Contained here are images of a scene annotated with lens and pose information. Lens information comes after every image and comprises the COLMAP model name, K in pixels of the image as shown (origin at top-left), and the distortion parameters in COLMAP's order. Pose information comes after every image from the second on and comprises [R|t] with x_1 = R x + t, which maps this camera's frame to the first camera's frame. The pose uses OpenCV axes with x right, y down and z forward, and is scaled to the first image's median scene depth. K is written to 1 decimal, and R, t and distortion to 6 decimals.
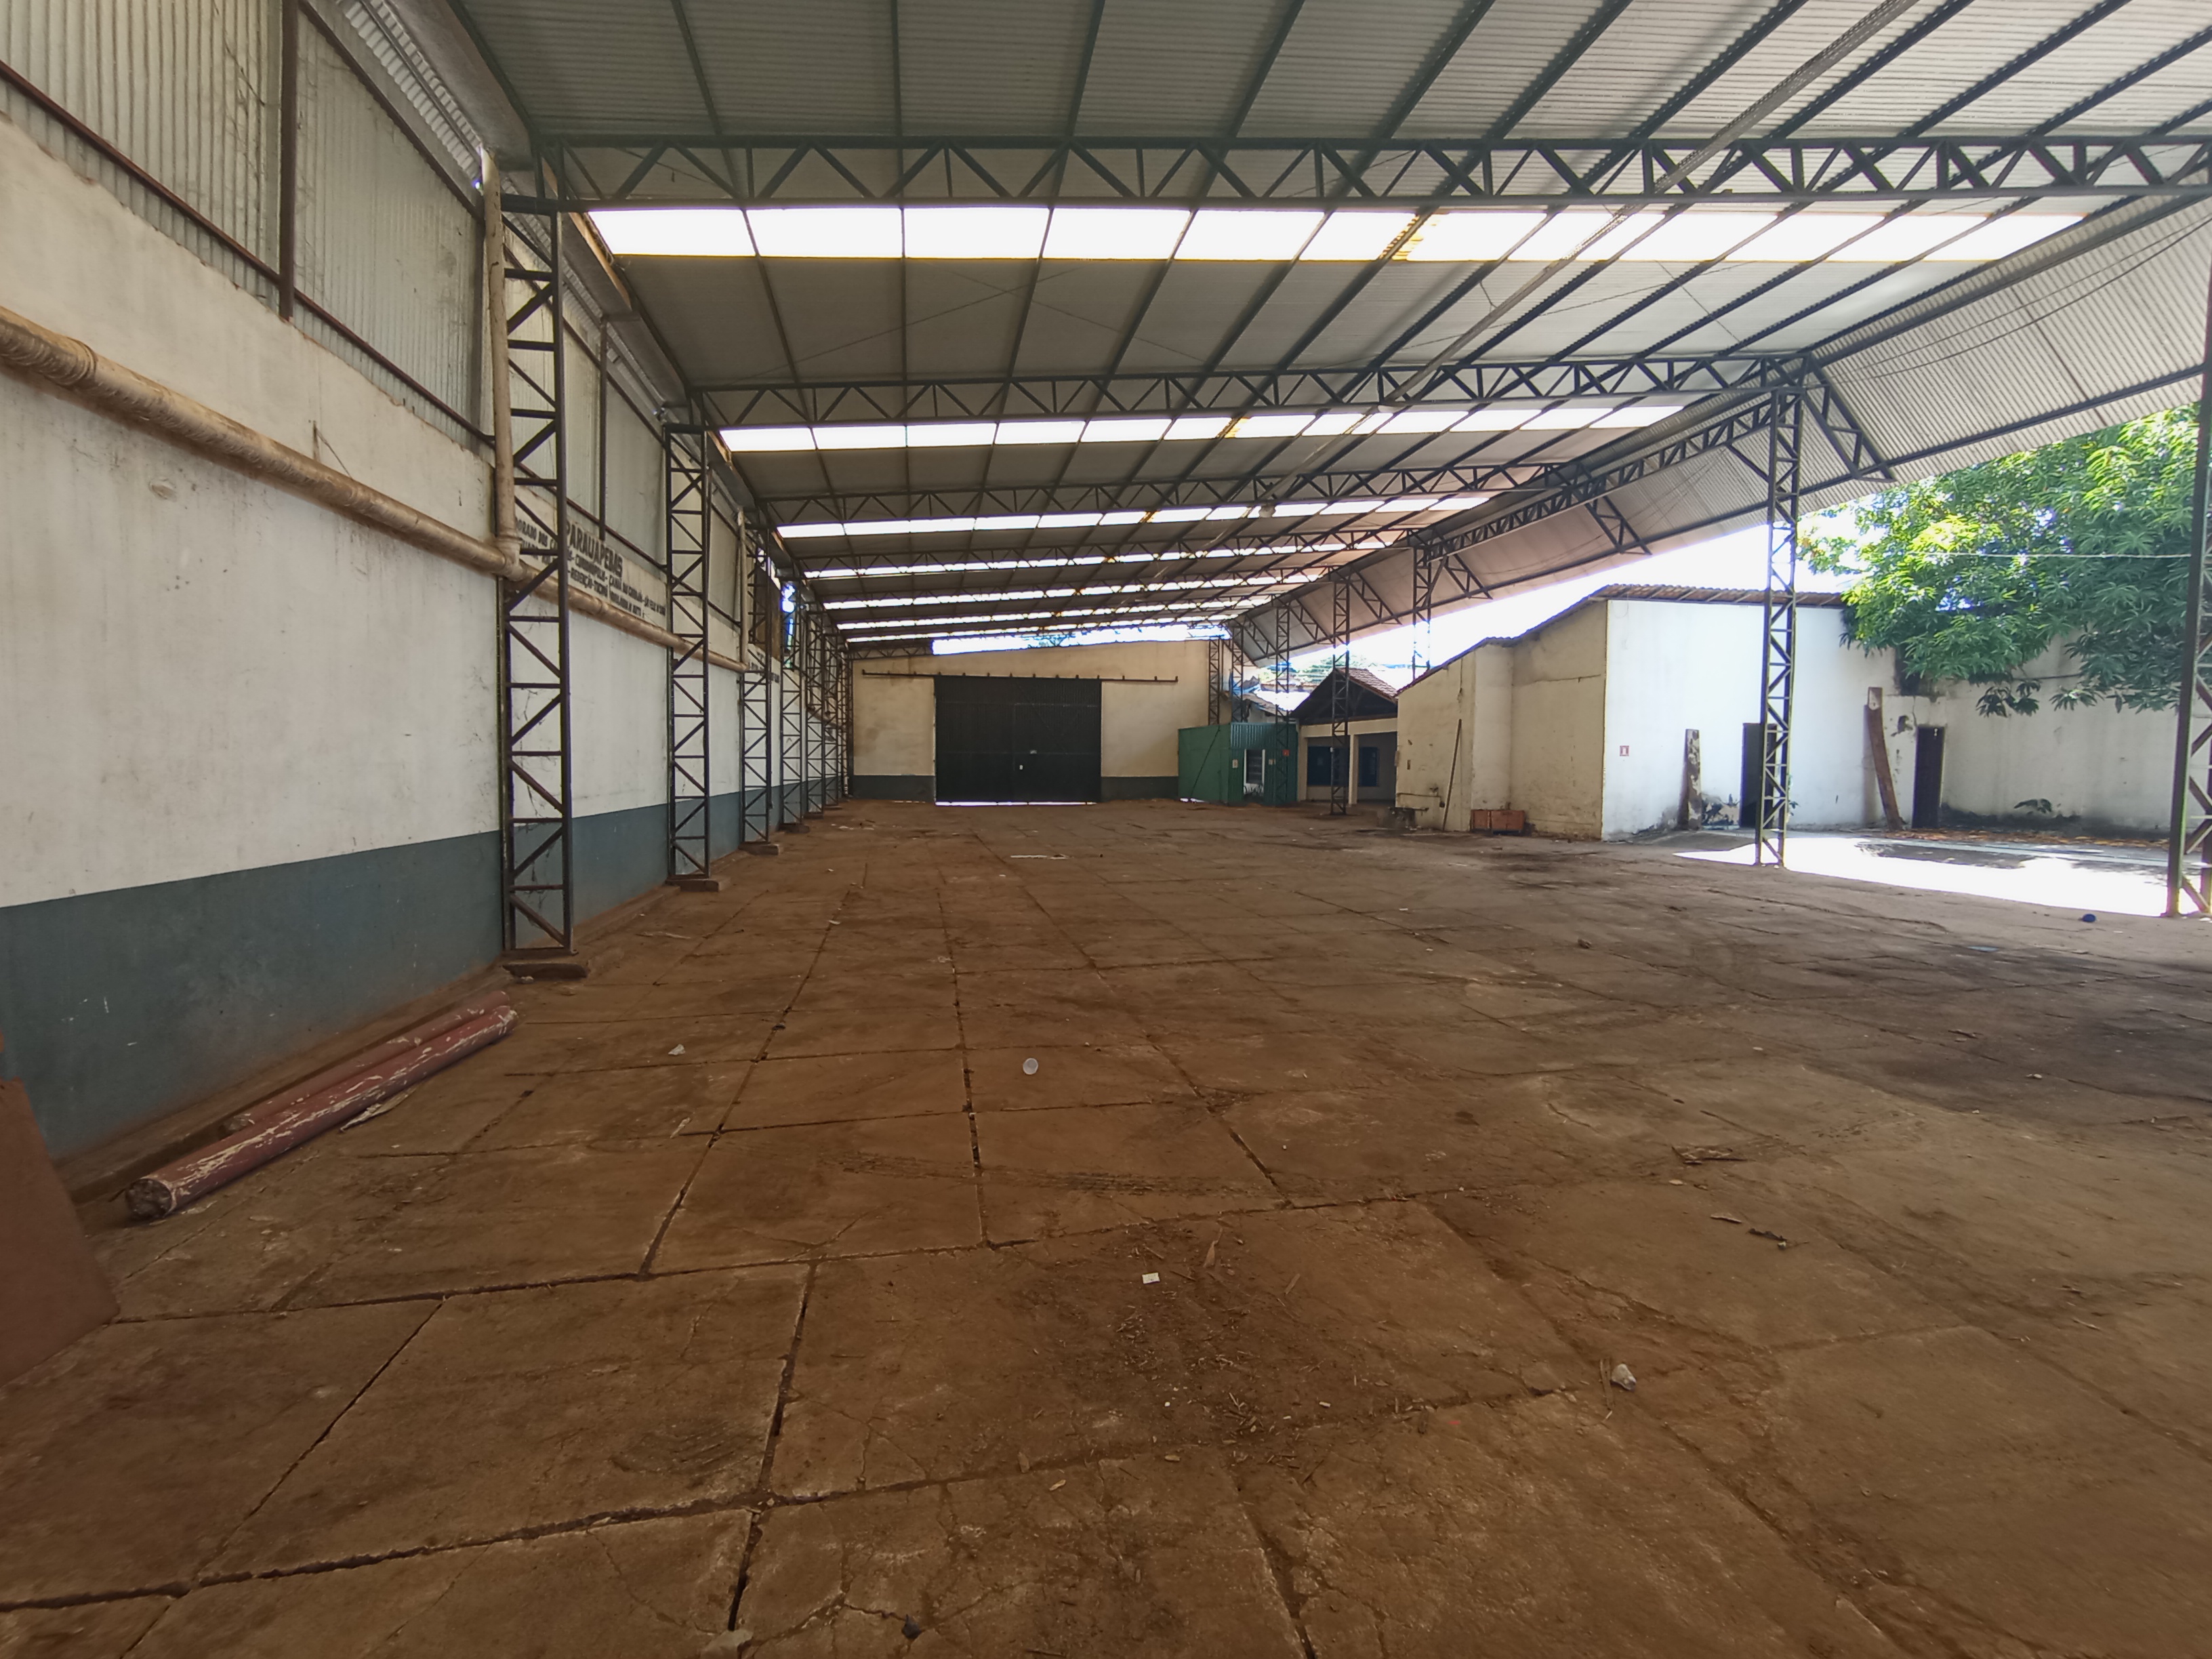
lens RADIAL K [[1018.1, 0, 1105.0], [0, 1018.1, 818.9], [0, 0, 1]] dist [-0.032197, 0.025616]
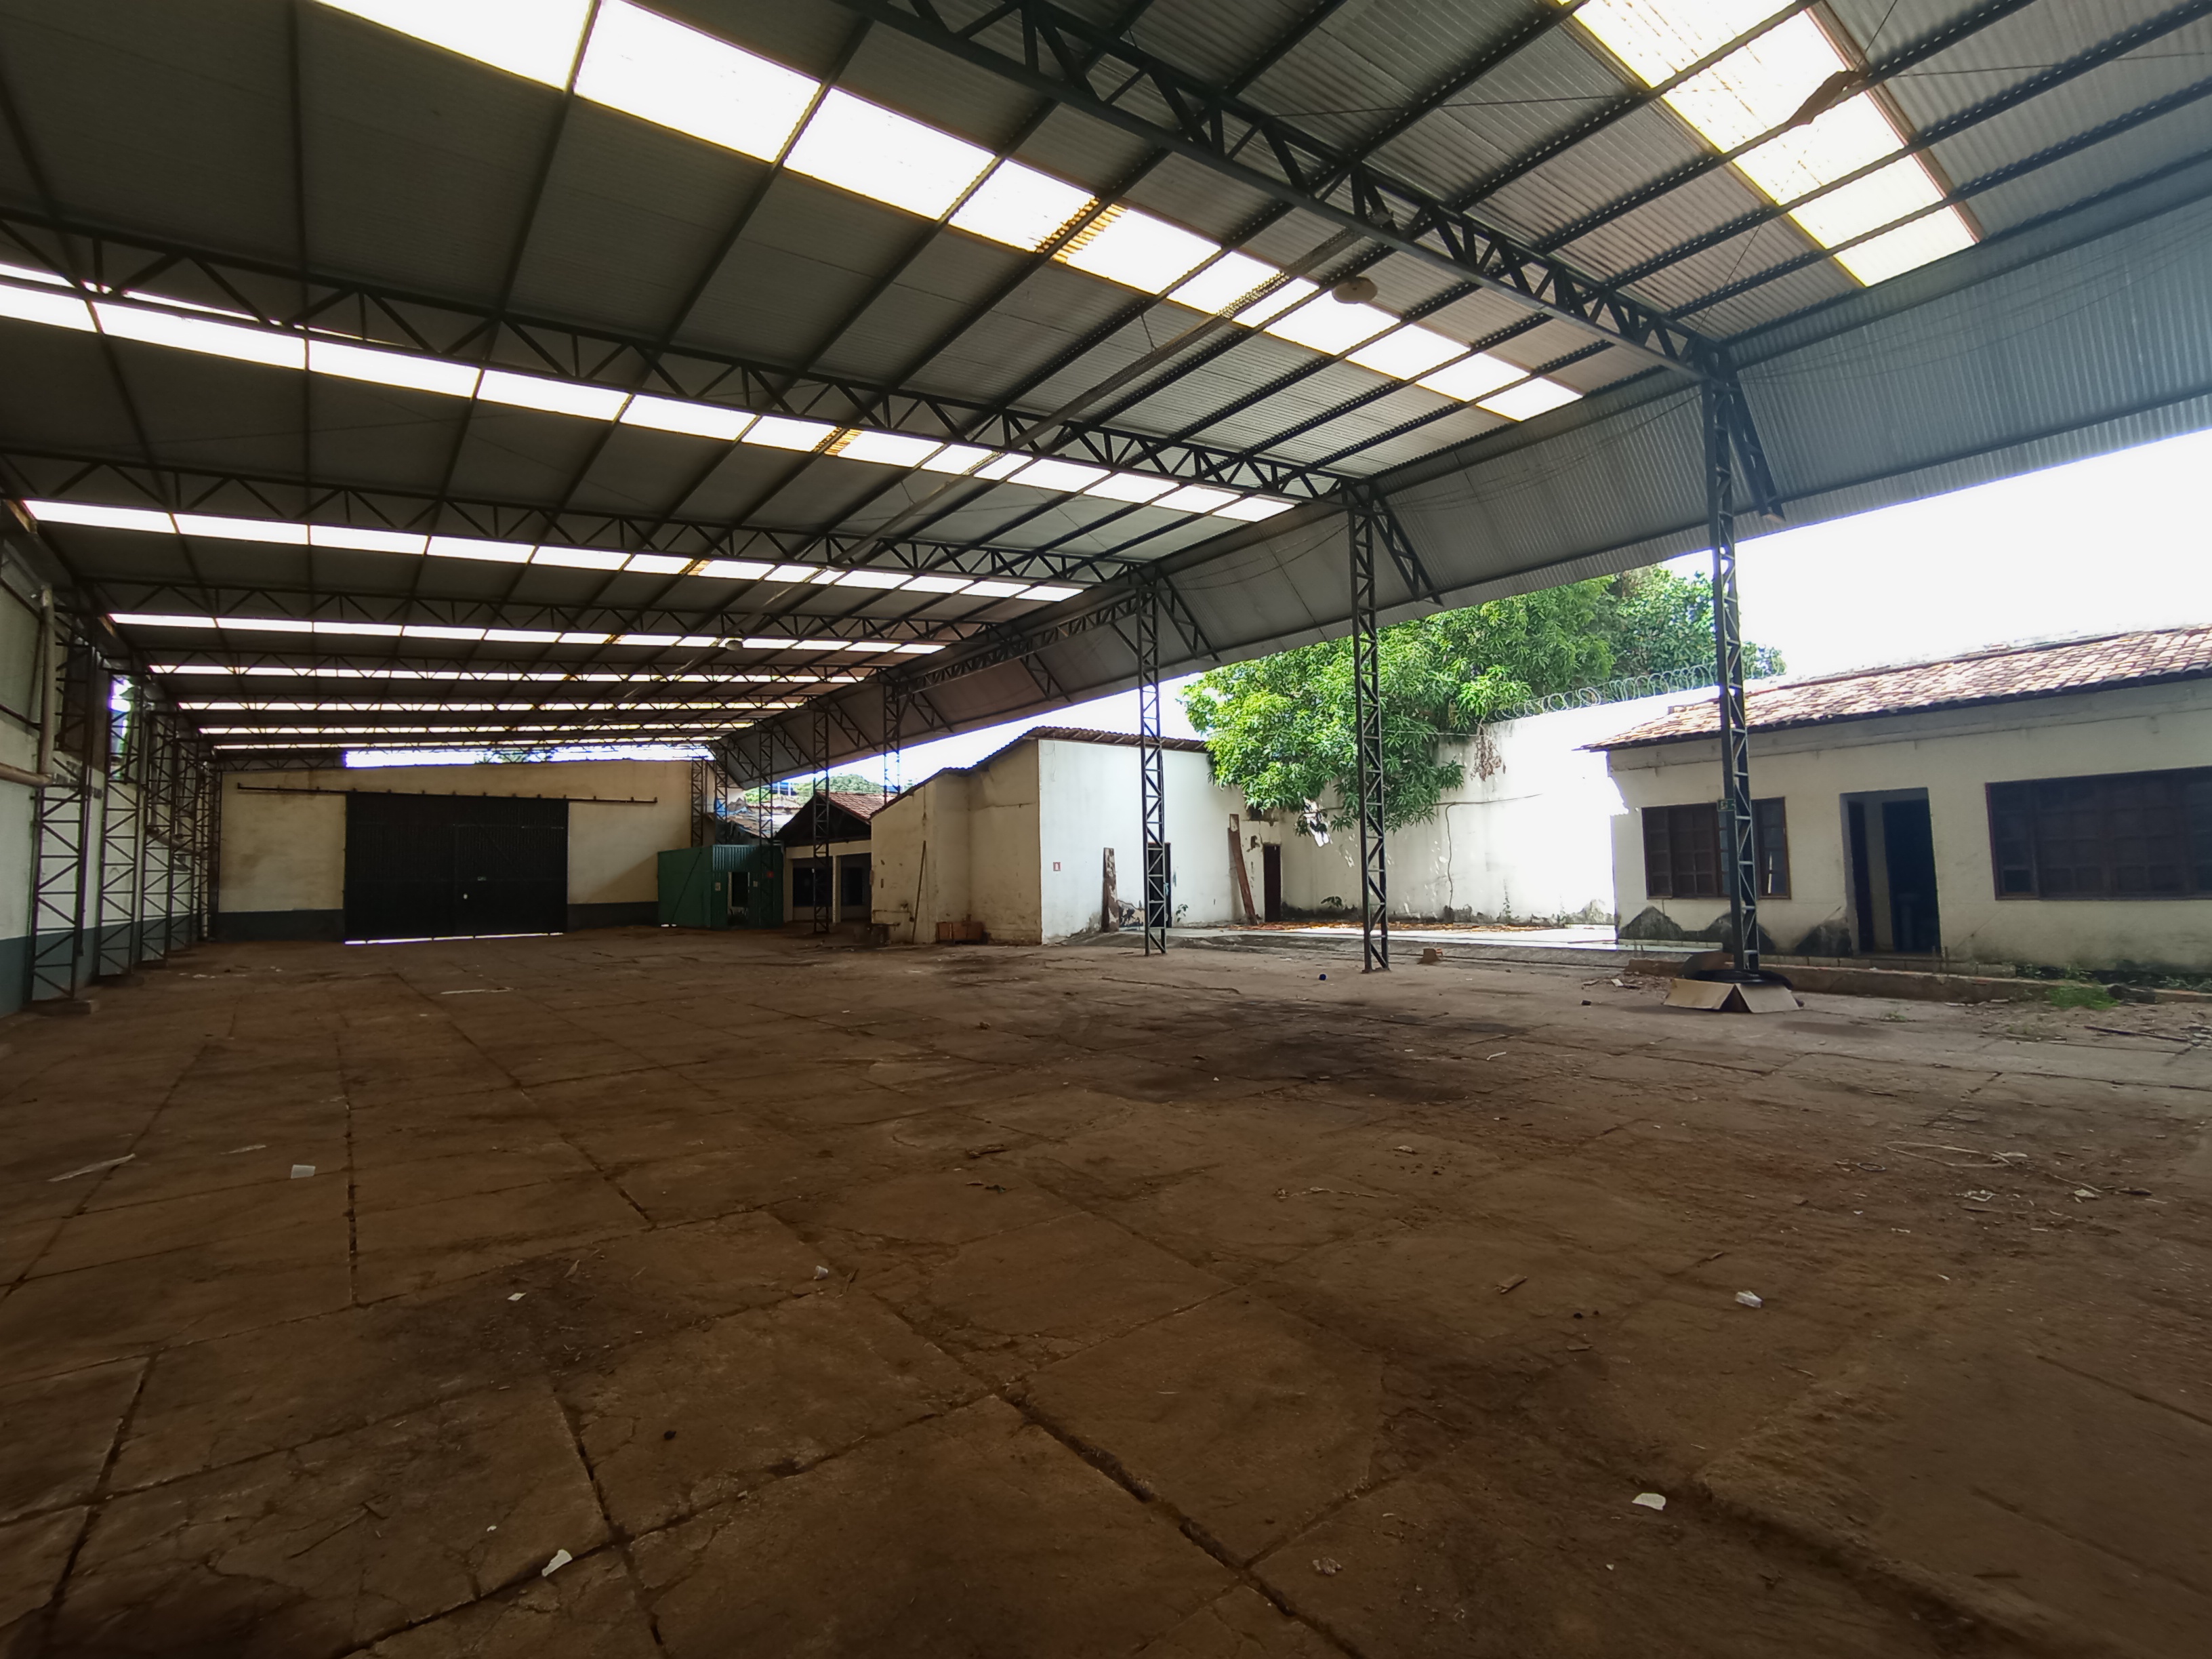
lens RADIAL K [[1018.1, 0, 1105.0], [0, 1018.1, 818.9], [0, 0, 1]] dist [-0.032197, 0.025616]
pose [[0.887724, 0.005326, 0.460345, 0.023140], [0.049236, 0.993100, -0.106436, 0.008335], [-0.457736, 0.117152, 0.881336, -0.099936]]
